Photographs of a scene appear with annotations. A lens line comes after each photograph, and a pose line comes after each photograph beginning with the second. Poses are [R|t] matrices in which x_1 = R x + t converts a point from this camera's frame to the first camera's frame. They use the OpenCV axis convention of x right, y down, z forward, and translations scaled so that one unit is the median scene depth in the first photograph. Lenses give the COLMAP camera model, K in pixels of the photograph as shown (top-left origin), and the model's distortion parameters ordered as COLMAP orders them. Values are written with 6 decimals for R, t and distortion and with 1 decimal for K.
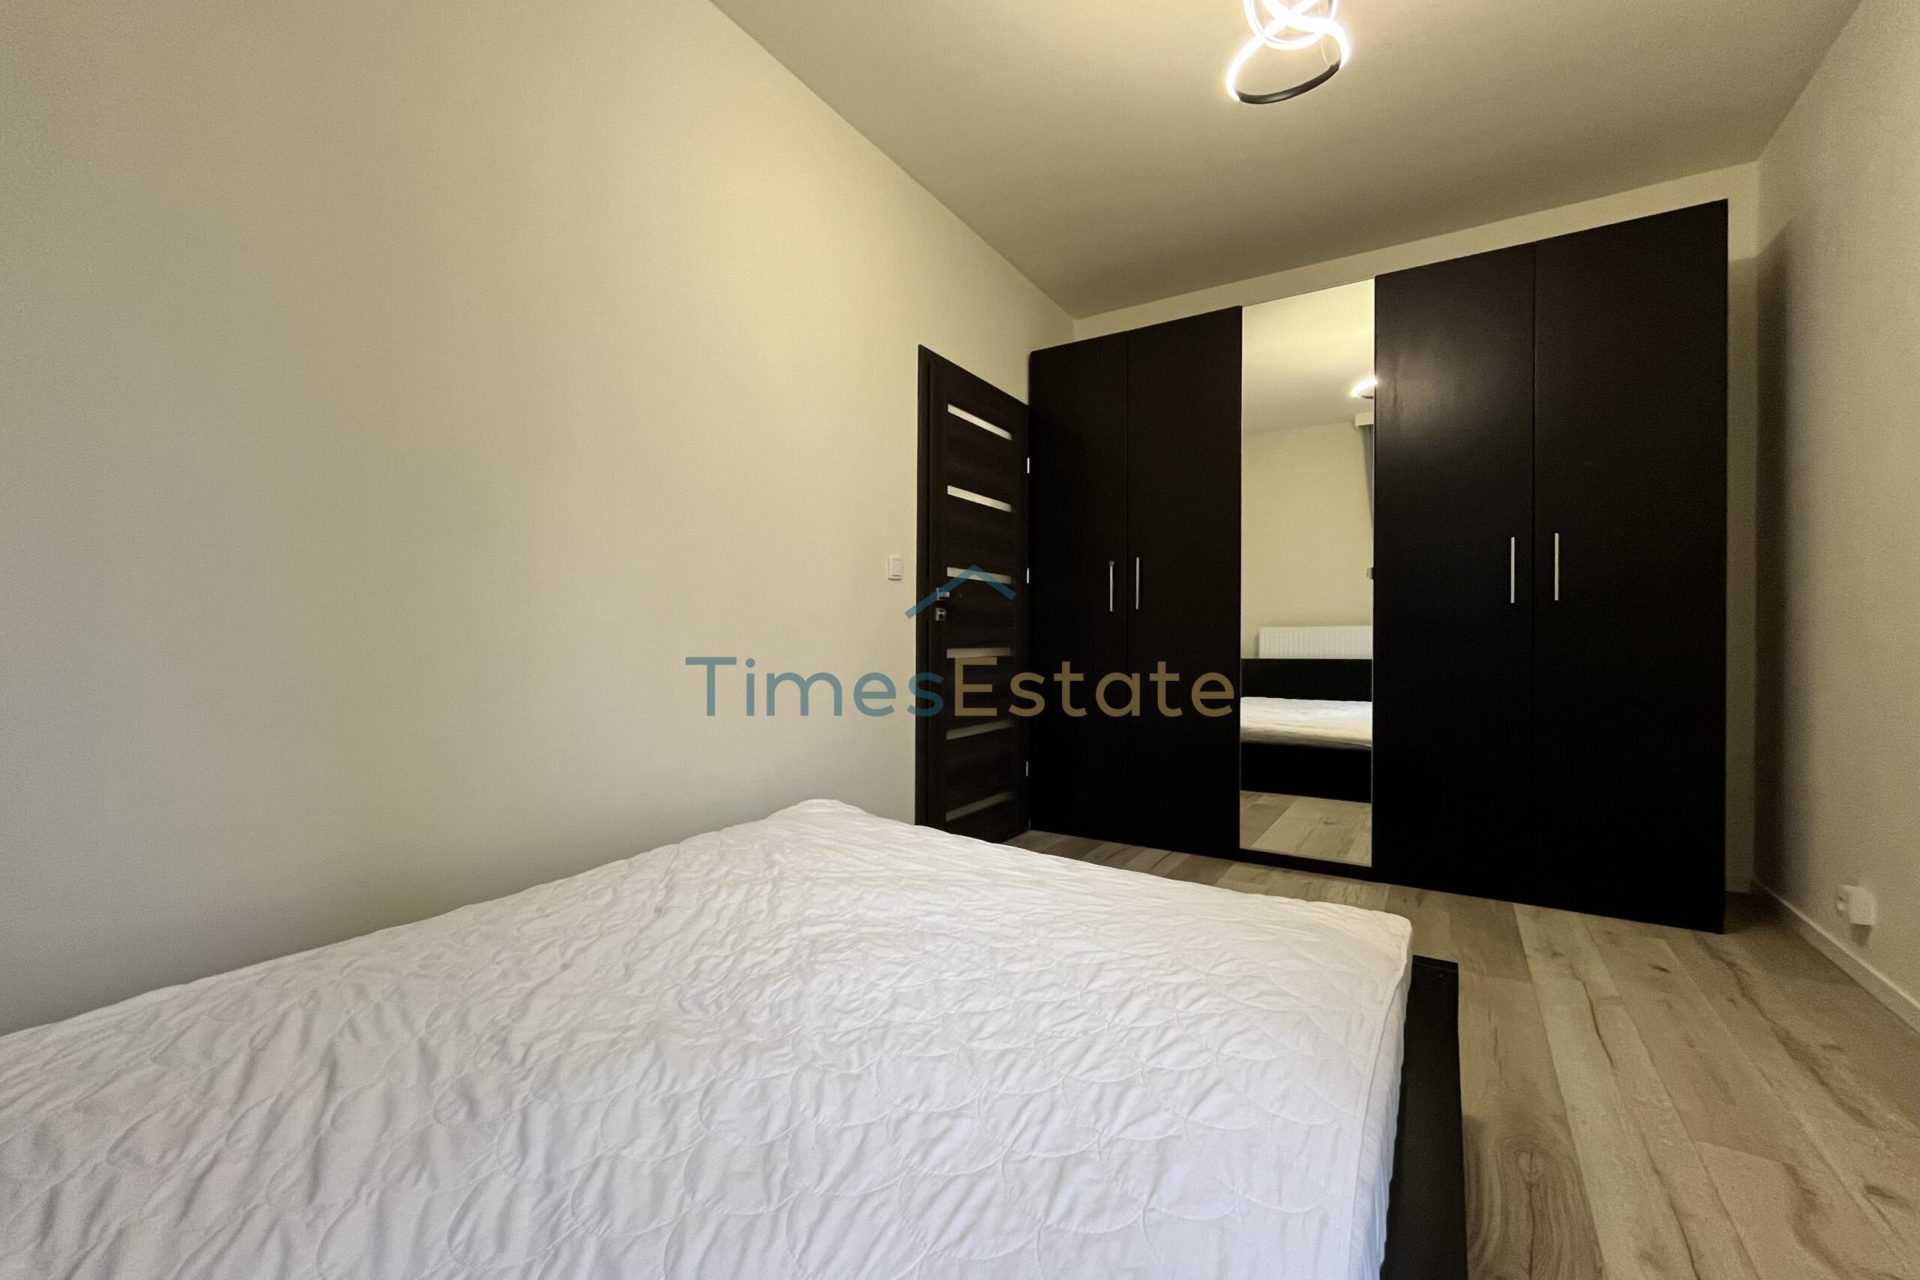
lens RADIAL K [[777.2, 0, 960.1], [0, 777.2, 639.5], [0, 0, 1]] dist [-0.004816, 0.000029]
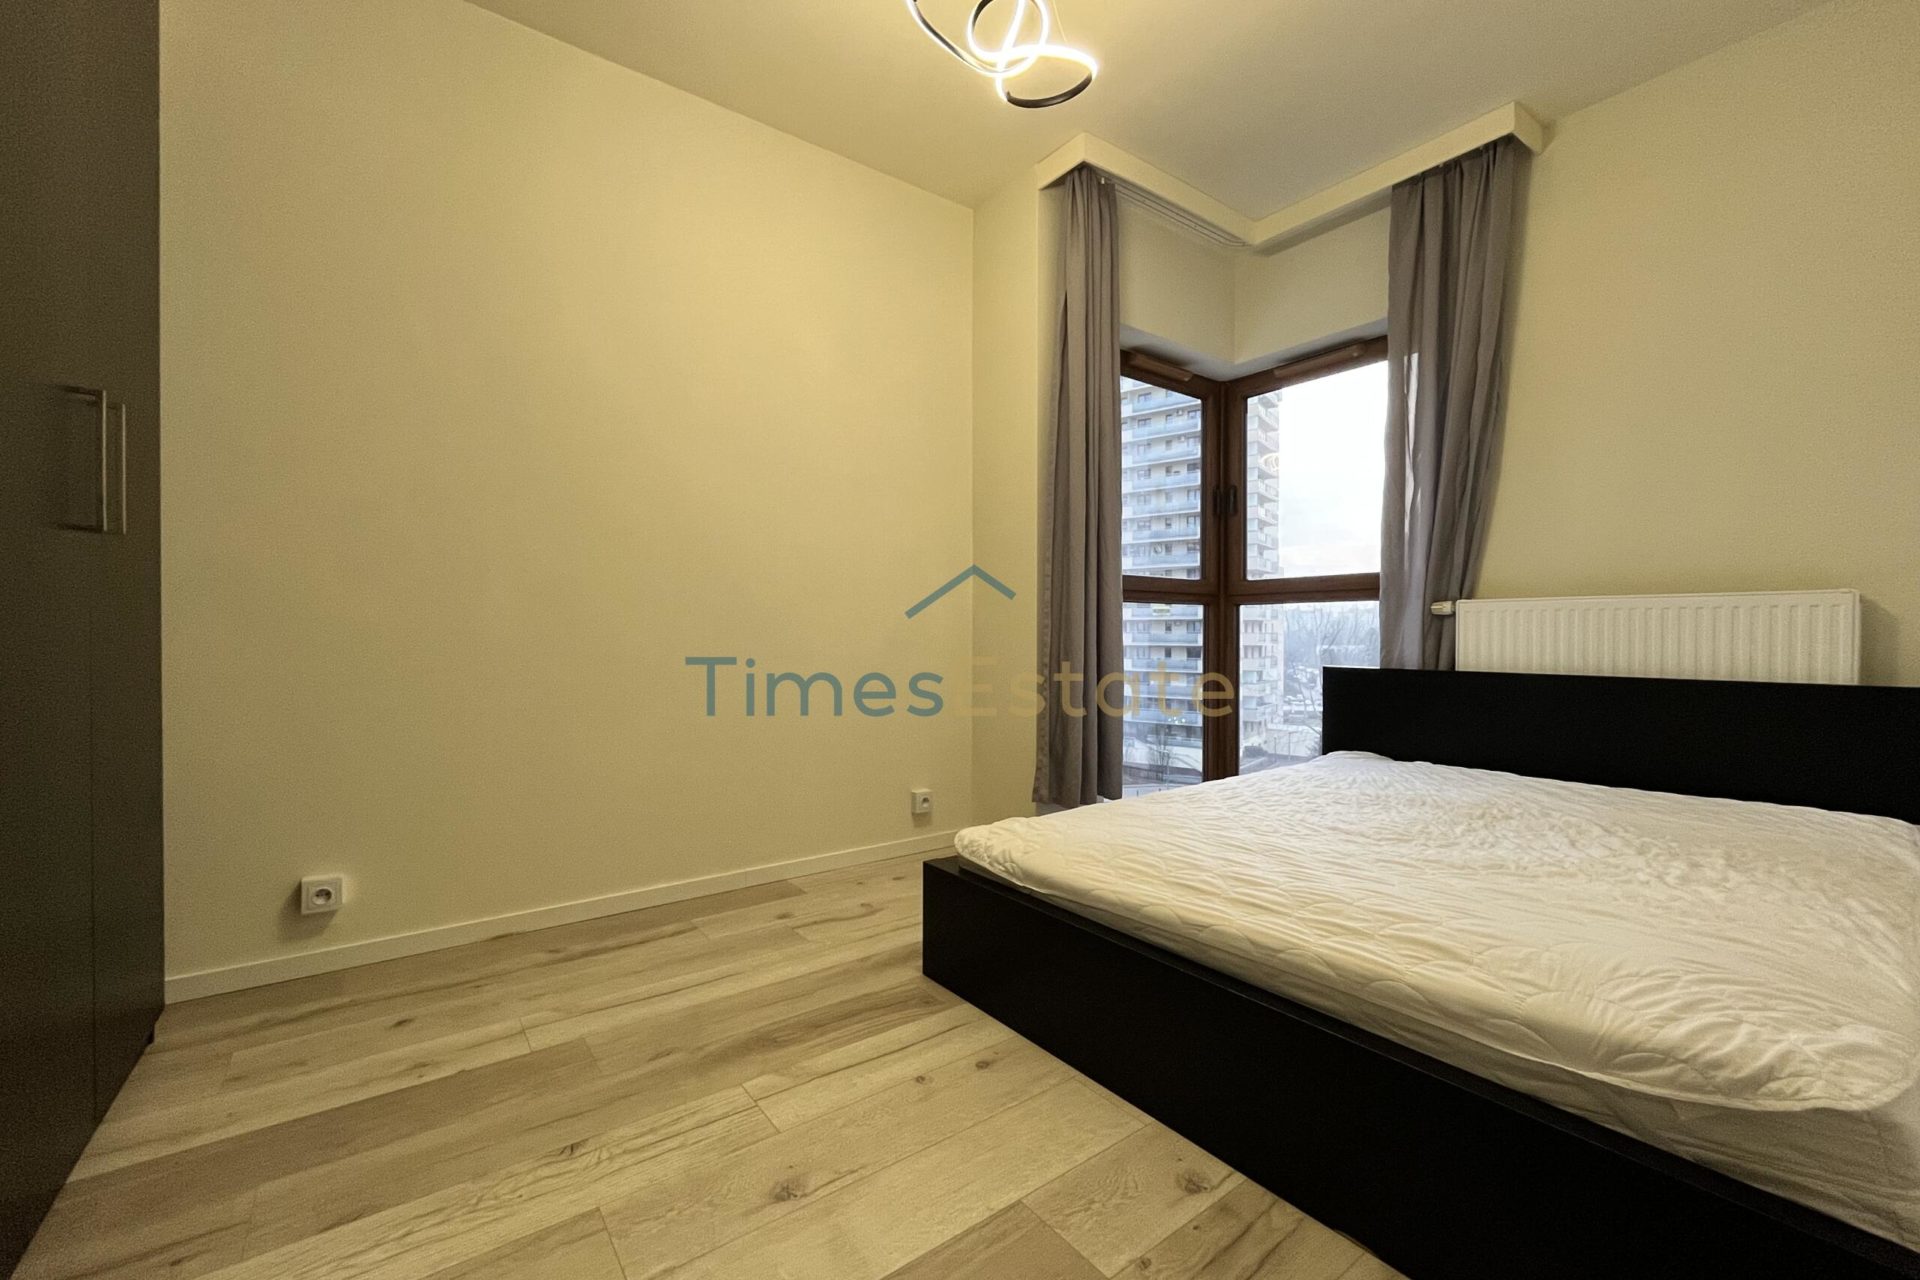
lens RADIAL K [[777.2, 0, 958.4], [0, 777.2, 641.7], [0, 0, 1]] dist [-0.004816, 0.000029]
pose [[-0.933397, -0.006130, 0.358793, 0.097711], [-0.002086, 0.999930, 0.011657, 0.024438], [-0.358840, 0.010132, -0.933344, 1.887011]]
